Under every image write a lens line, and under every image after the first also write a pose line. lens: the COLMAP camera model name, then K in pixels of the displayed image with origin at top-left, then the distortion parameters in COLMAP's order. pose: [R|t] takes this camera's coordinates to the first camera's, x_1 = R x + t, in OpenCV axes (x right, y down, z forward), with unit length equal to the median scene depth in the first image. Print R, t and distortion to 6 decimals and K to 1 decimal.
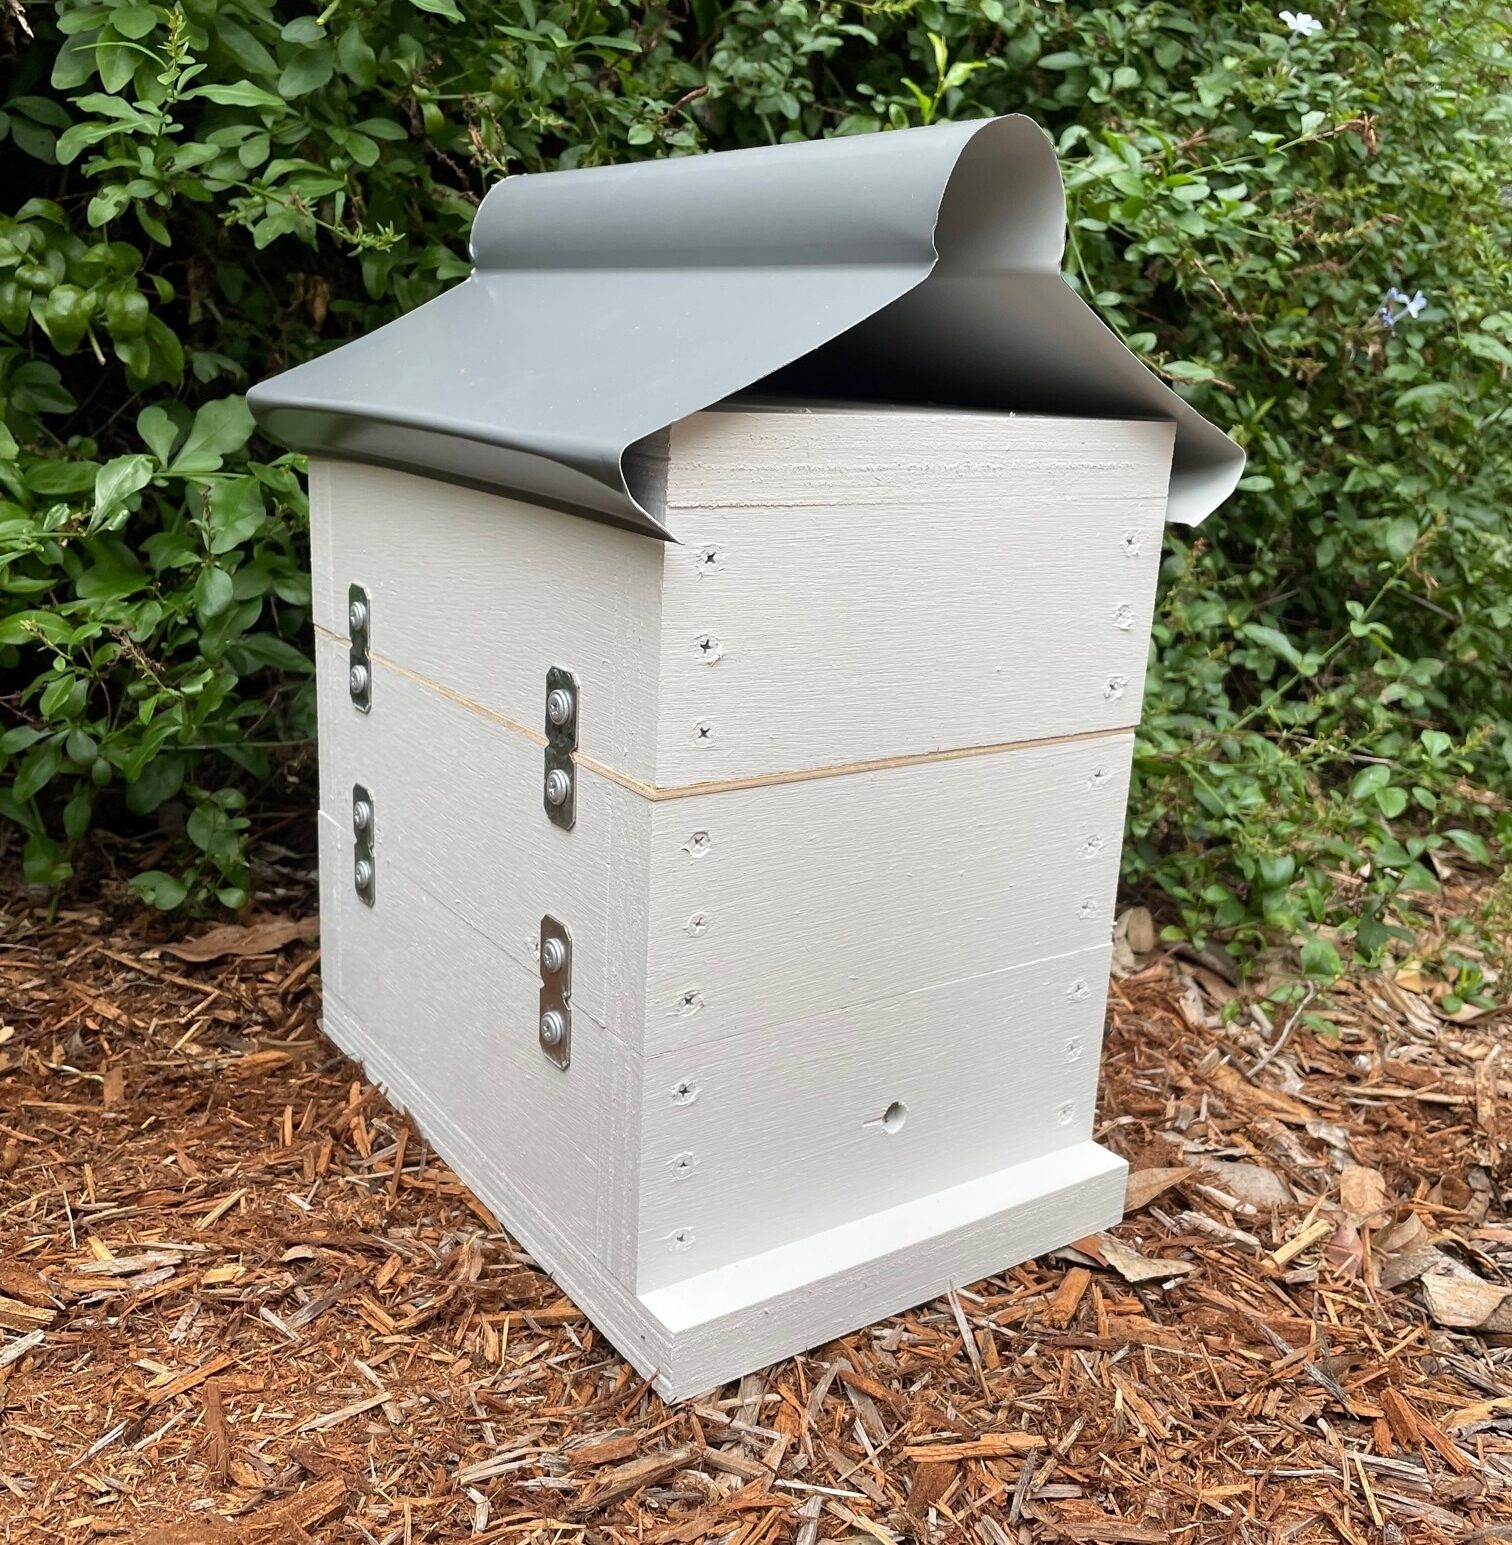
lens RADIAL K [[1526.2, 0, 735.2], [0, 1526.2, 761.6], [0, 0, 1]] dist [0.063648, -0.075053]
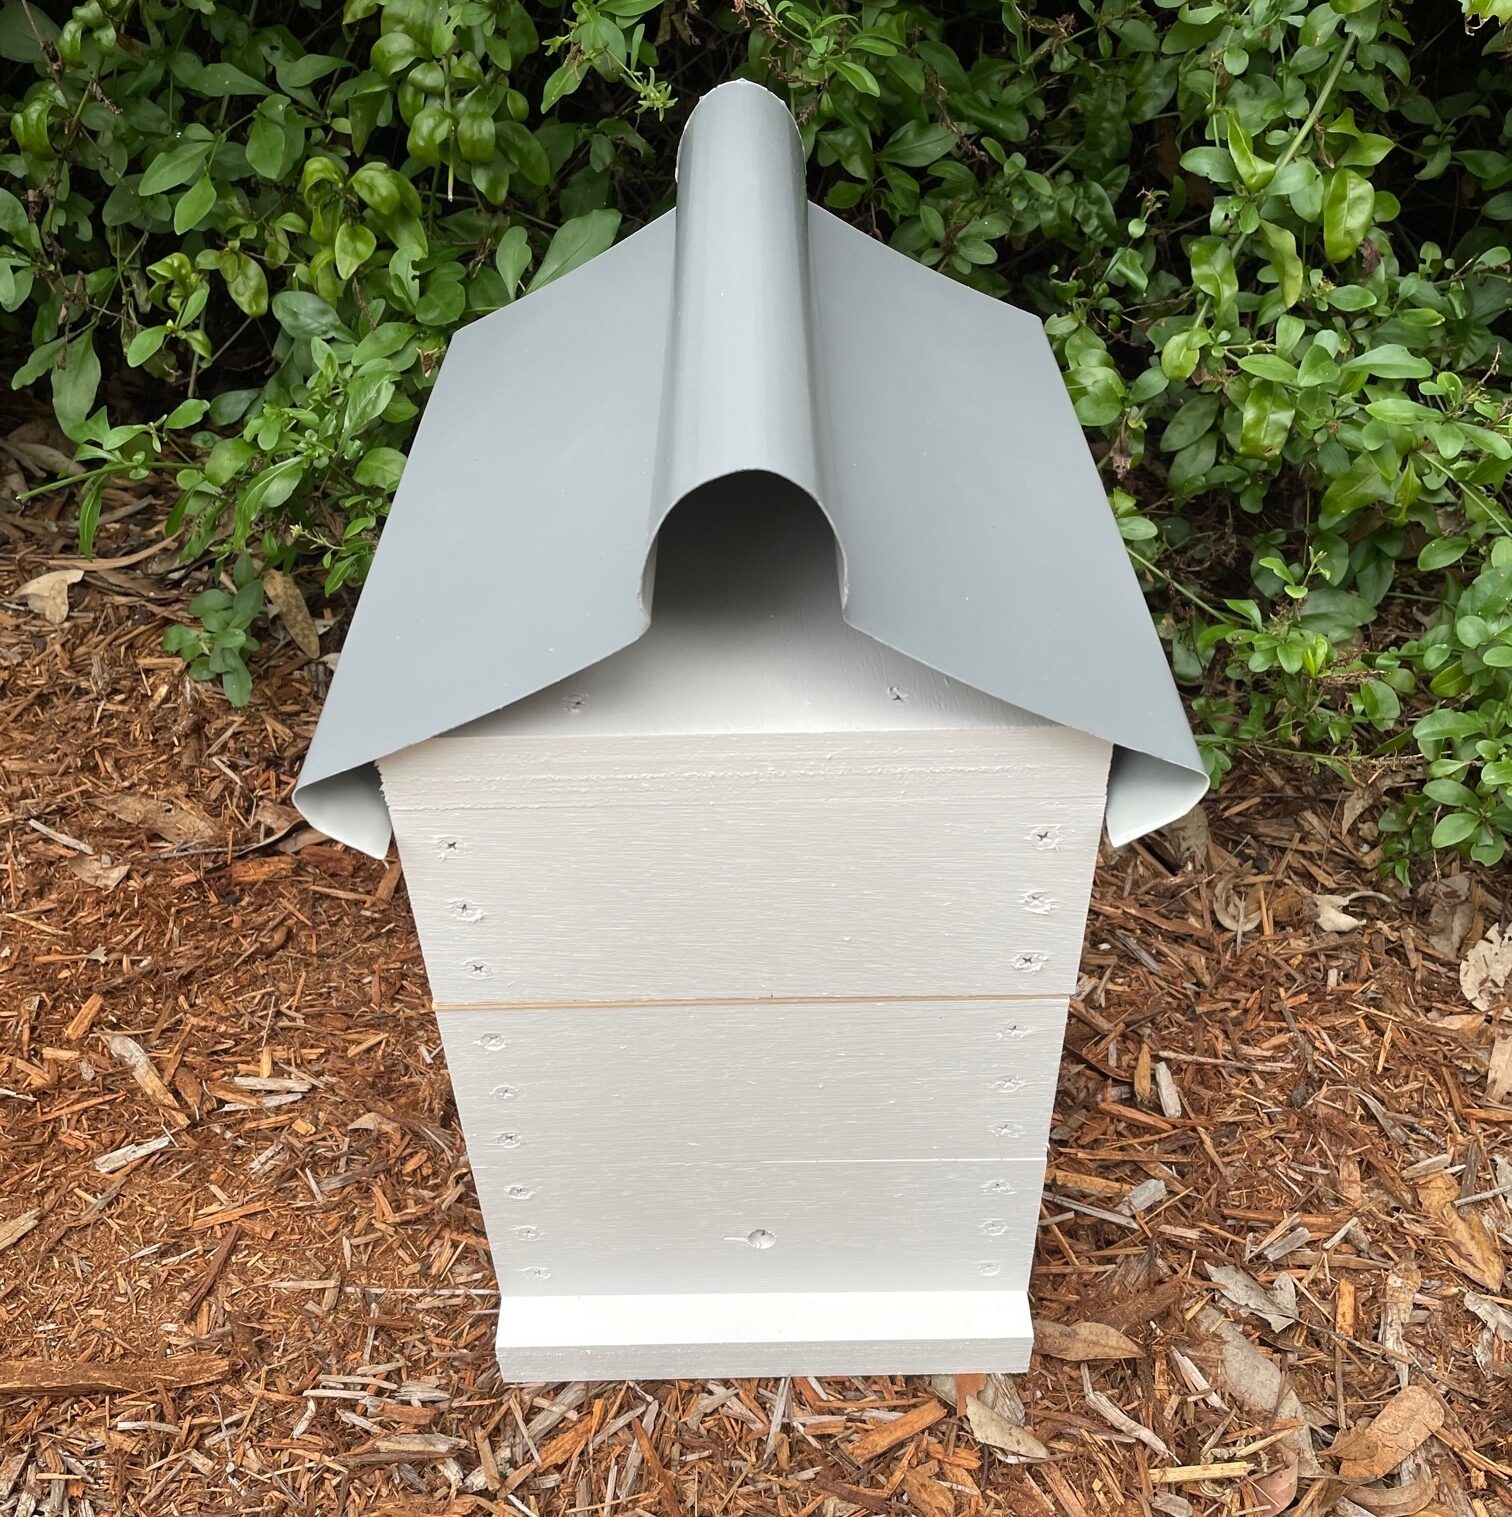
lens RADIAL K [[1513.2, 0, 744.5], [0, 1513.2, 827.2], [0, 0, 1]] dist [0.080728, -0.105572]
pose [[0.825009, 0.310399, -0.472242, 0.477426], [-0.079460, 0.891064, 0.446869, -0.471255], [0.559505, -0.331147, 0.759800, 0.258025]]
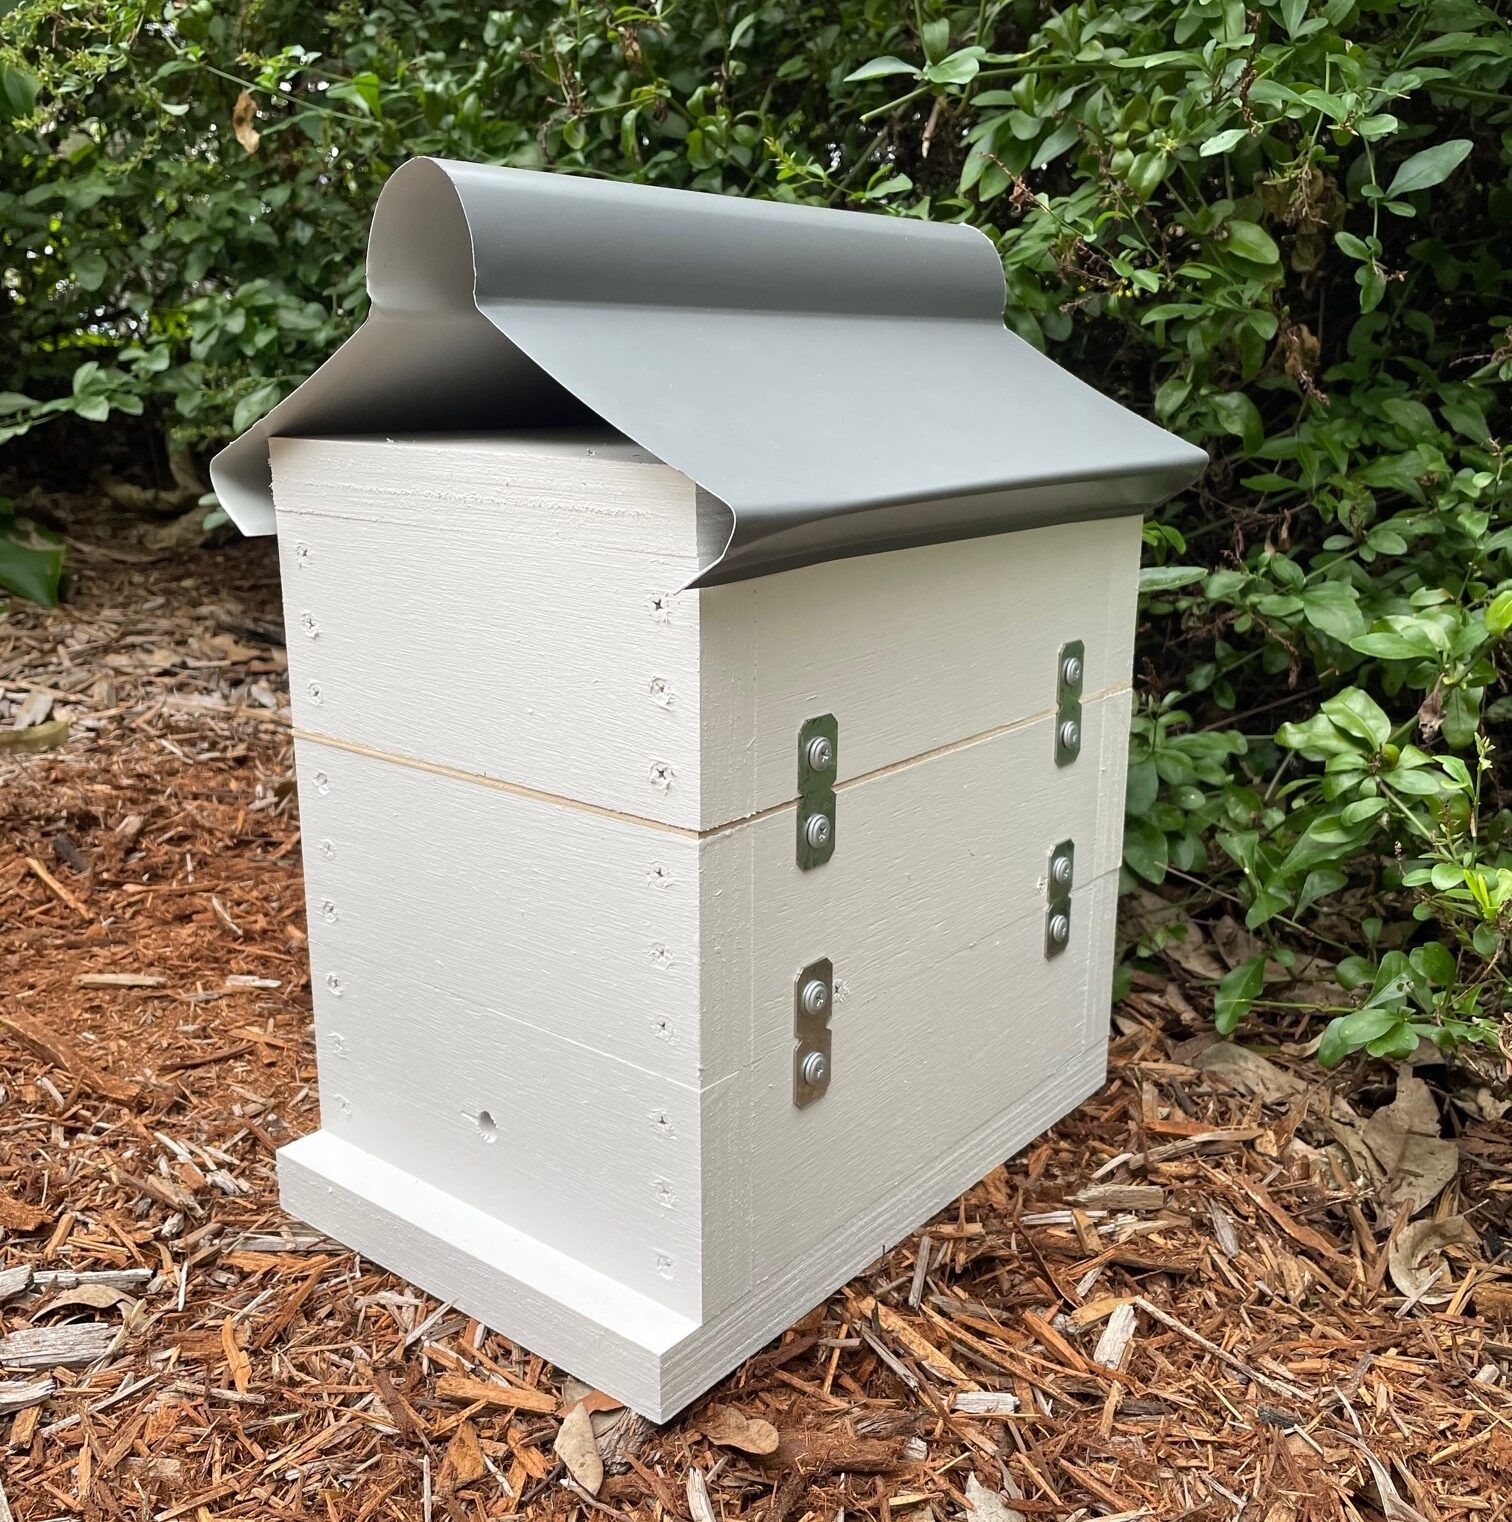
lens RADIAL K [[1513.2, 0, 760.4], [0, 1513.2, 765.9], [0, 0, 1]] dist [0.077630, -0.103097]
pose [[0.292095, 0.202770, -0.934647, 0.997177], [-0.238861, 0.961763, 0.134004, -0.170379], [0.926081, 0.184109, 0.329360, 0.737720]]
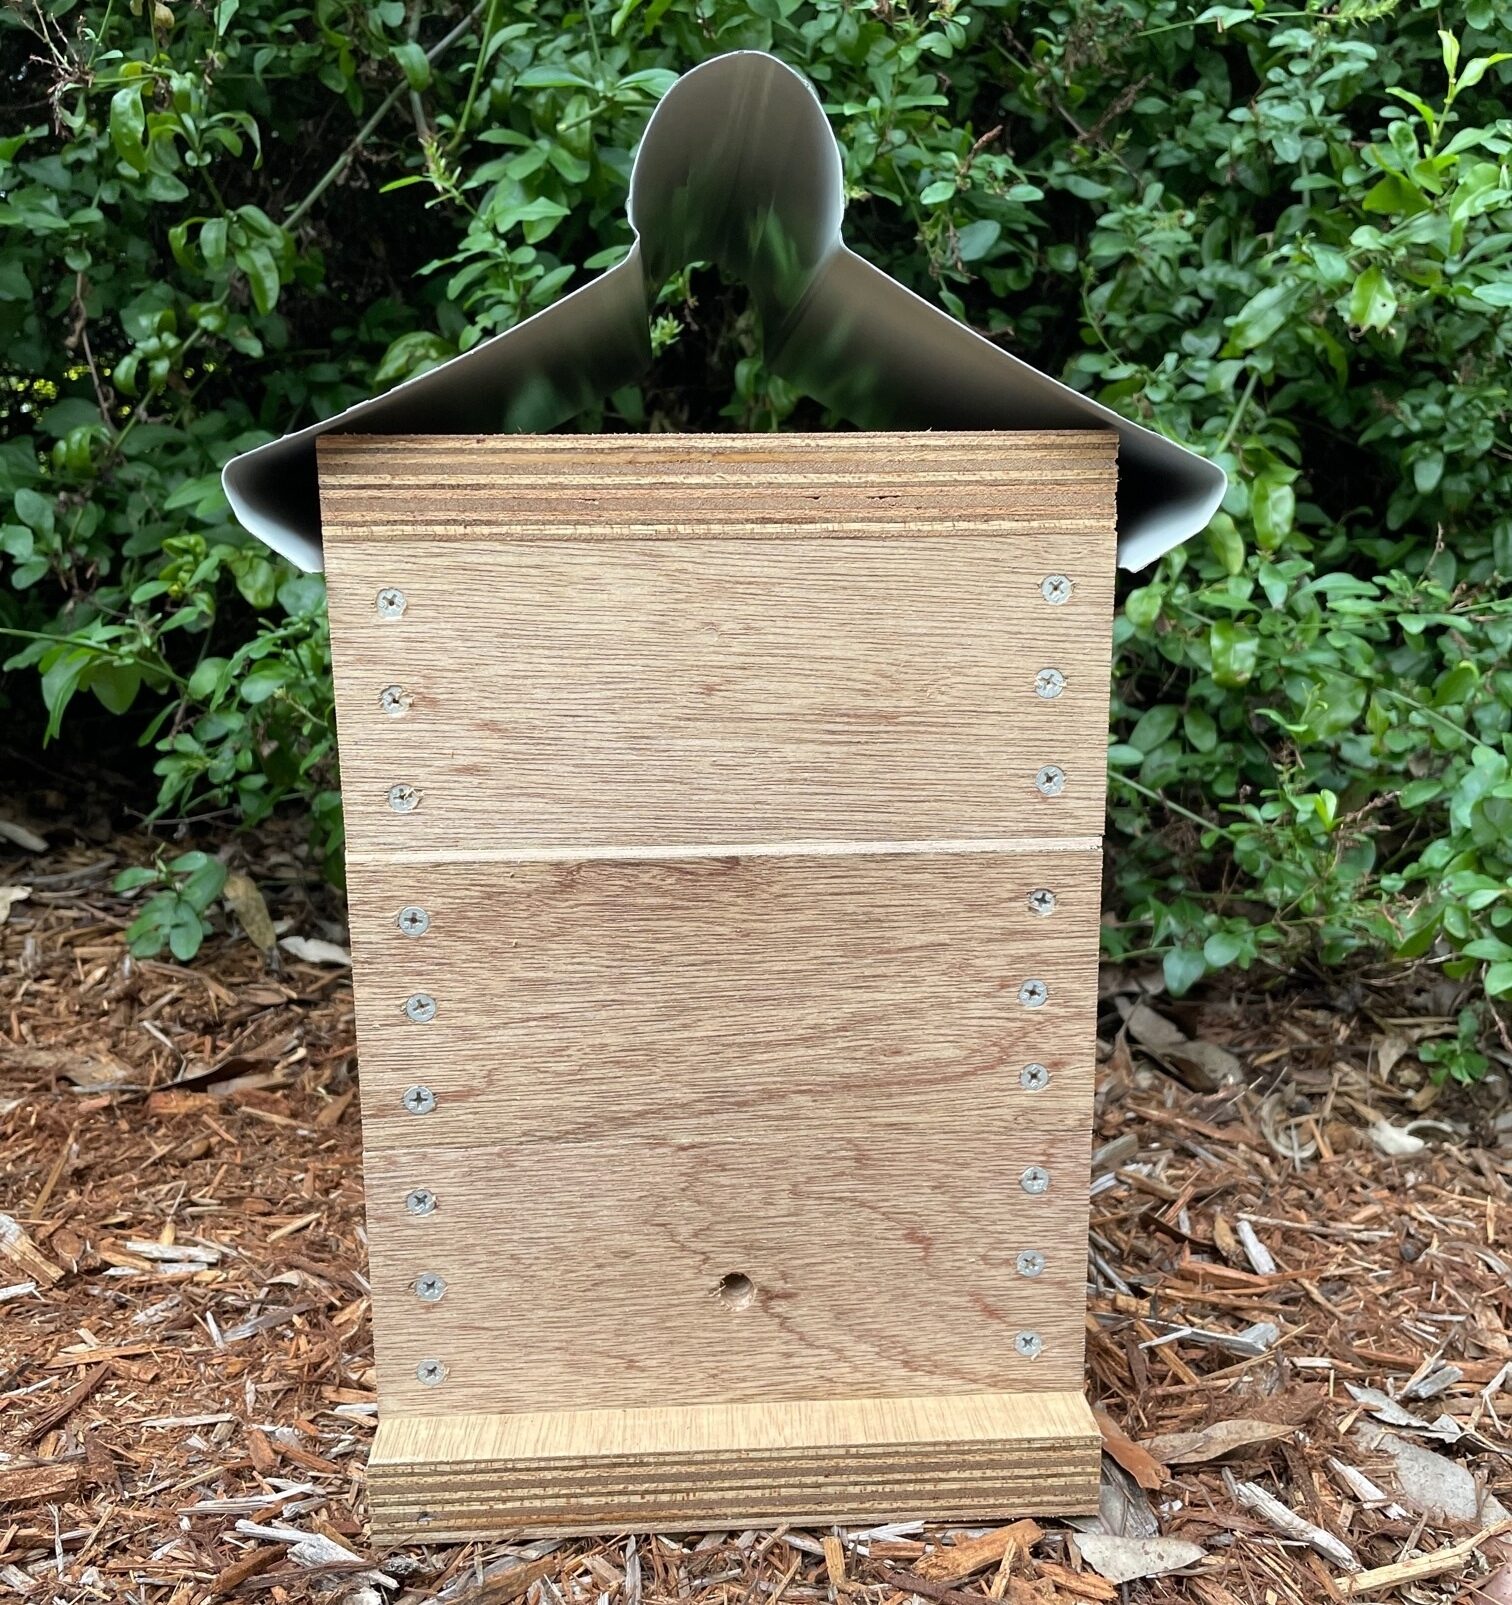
lens RADIAL K [[1521.5, 0, 767.8], [0, 1521.5, 849.9], [0, 0, 1]] dist [0.059074, -0.079660]
pose [[0.856688, 0.062825, -0.511995, 0.476616], [-0.082629, 0.996452, -0.015987, 0.018098], [0.509174, 0.056001, 0.858840, 0.232842]]
